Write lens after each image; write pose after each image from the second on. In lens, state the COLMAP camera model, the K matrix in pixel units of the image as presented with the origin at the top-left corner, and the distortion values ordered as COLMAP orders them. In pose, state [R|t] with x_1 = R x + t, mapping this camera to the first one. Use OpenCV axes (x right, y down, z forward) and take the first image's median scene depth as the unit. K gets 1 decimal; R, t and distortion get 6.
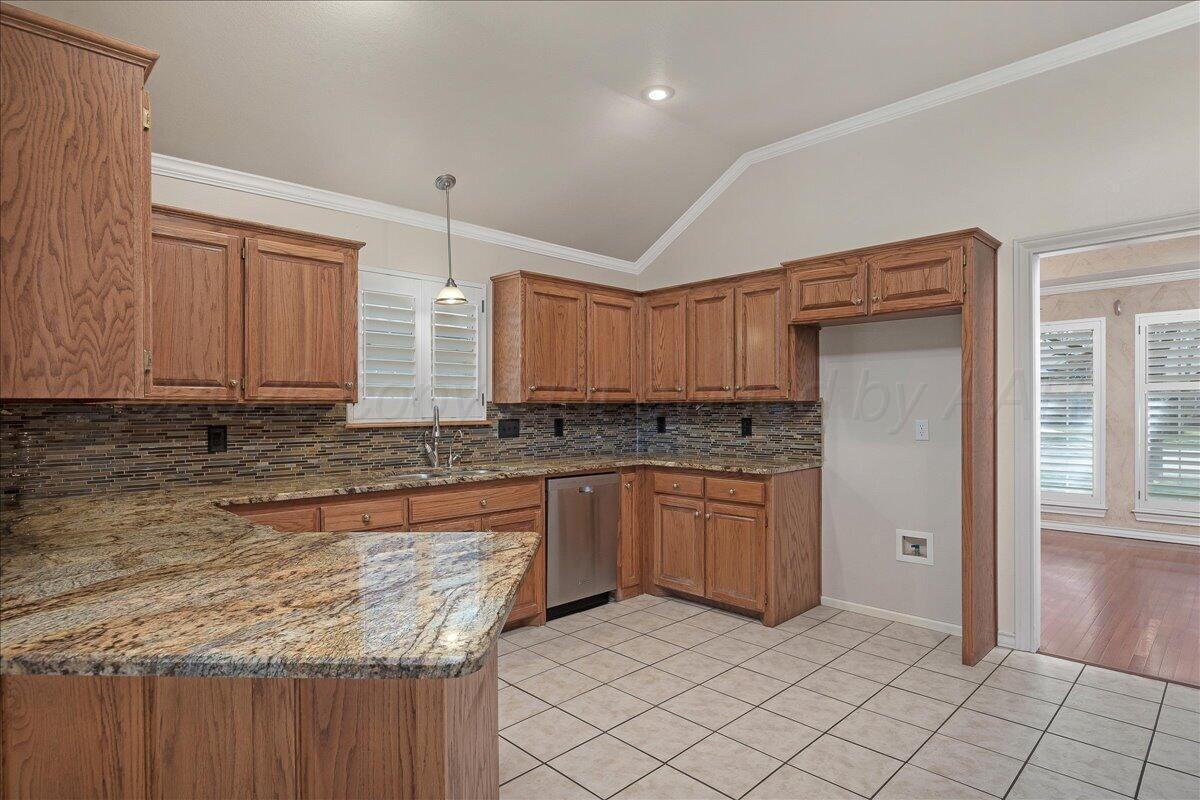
lens RADIAL K [[622.8, 0, 600.0], [0, 622.8, 400.0], [0, 0, 1]] dist [-0.002913, -0.000901]
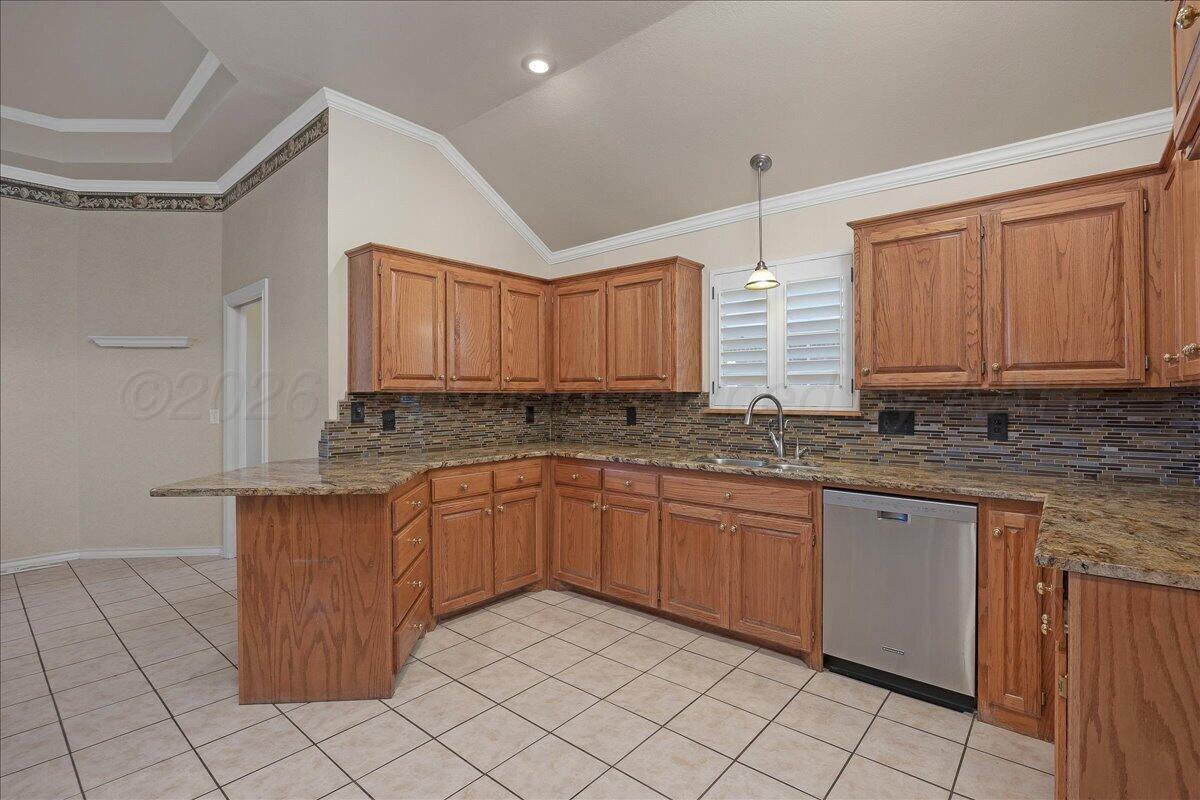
lens RADIAL K [[559.8, 0, 622.3], [0, 559.8, 394.0], [0, 0, 1]] dist [-0.014300, -0.000078]
pose [[0.113134, 0.002341, -0.993577, 0.536739], [0.013394, 0.999903, 0.003881, 0.002967], [0.993489, -0.013747, 0.113092, 0.622435]]
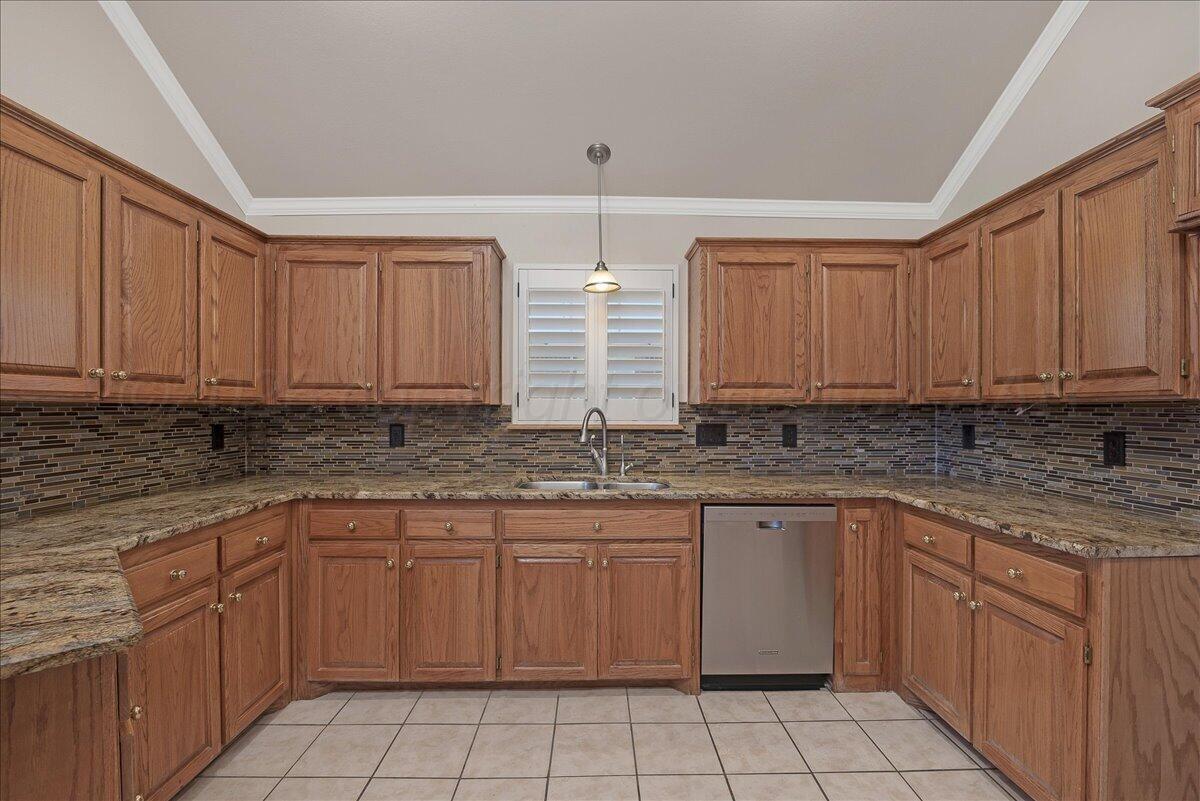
lens RADIAL K [[521.1, 0, 609.8], [0, 521.1, 407.4], [0, 0, 1]] dist [-0.021532, 0.000388]
pose [[0.731544, 0.004587, -0.681779, 0.241840], [0.003035, 0.999946, 0.009985, 0.002082], [0.681788, -0.009374, 0.731490, 0.428316]]
